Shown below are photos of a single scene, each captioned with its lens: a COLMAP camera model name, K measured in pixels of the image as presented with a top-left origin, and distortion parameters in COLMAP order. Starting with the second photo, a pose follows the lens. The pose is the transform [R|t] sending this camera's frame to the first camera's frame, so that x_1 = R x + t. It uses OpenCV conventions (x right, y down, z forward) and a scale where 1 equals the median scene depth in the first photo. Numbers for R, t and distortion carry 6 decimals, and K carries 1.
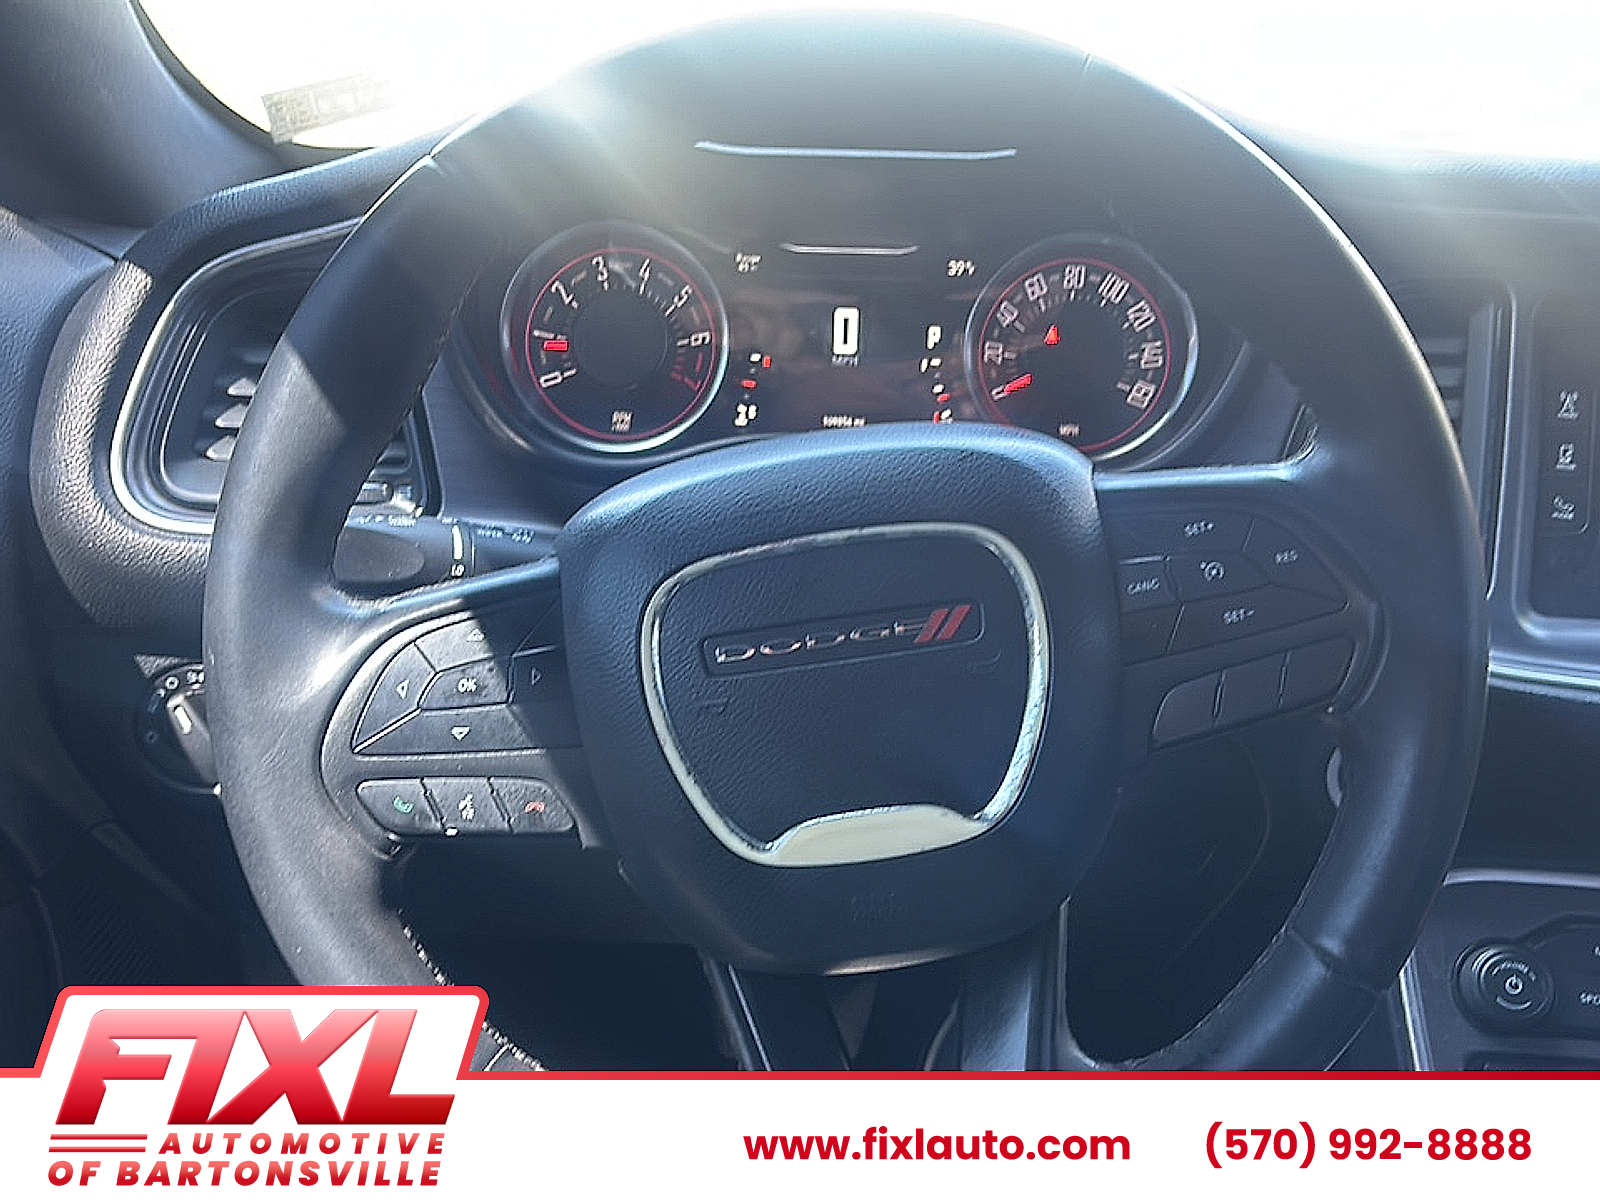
lens RADIAL K [[1485.7, 0, 804.8], [0, 1485.7, 615.4], [0, 0, 1]] dist [0.131725, -0.568062]
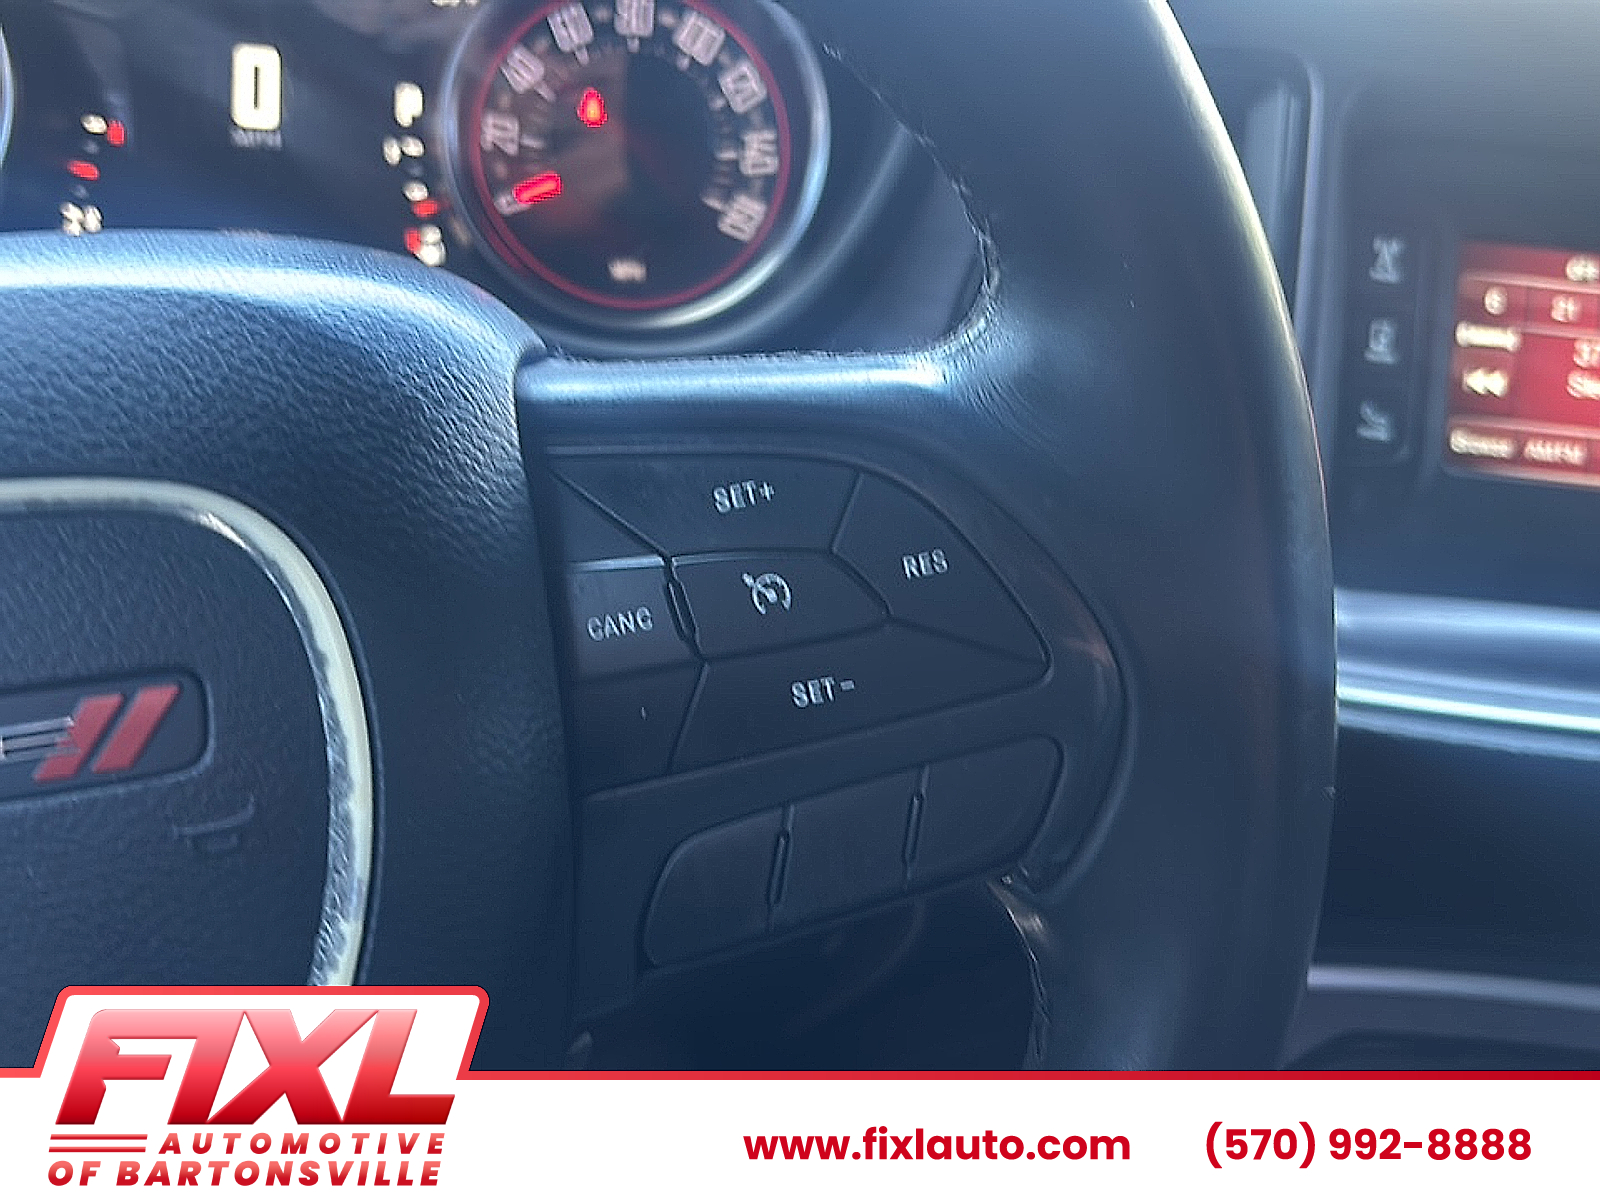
lens RADIAL K [[1527.8, 0, 800.0], [0, 1527.8, 600.0], [0, 0, 1]] dist [0.091702, -0.219588]
pose [[0.982365, -0.004143, 0.186930, 0.193964], [-0.011755, 0.996408, 0.083857, -0.065642], [-0.186606, -0.084576, 0.978788, 0.541957]]
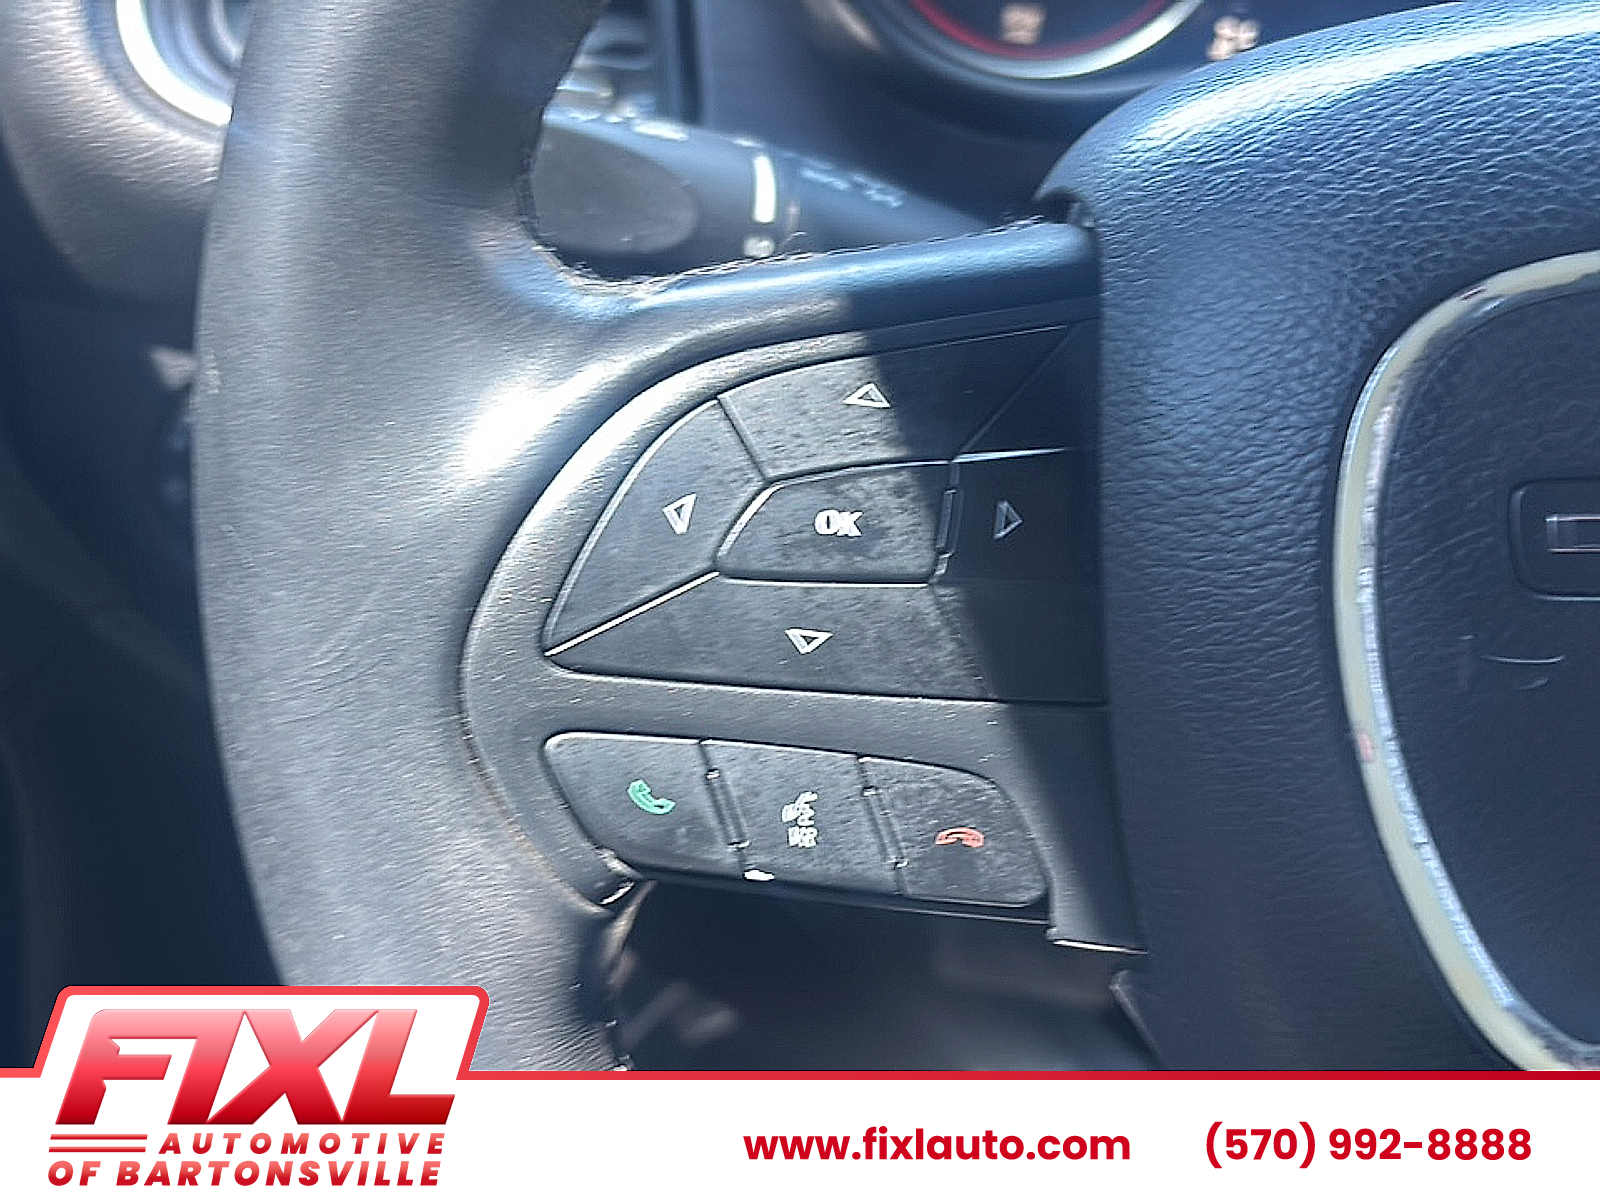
lens RADIAL K [[1527.8, 0, 800.0], [0, 1527.8, 600.0], [0, 0, 1]] dist [0.091702, -0.219588]
pose [[0.988548, 0.129088, -0.078158, -0.200954], [-0.116442, 0.981950, 0.149047, 0.007767], [0.095988, -0.138239, 0.985736, 0.596888]]
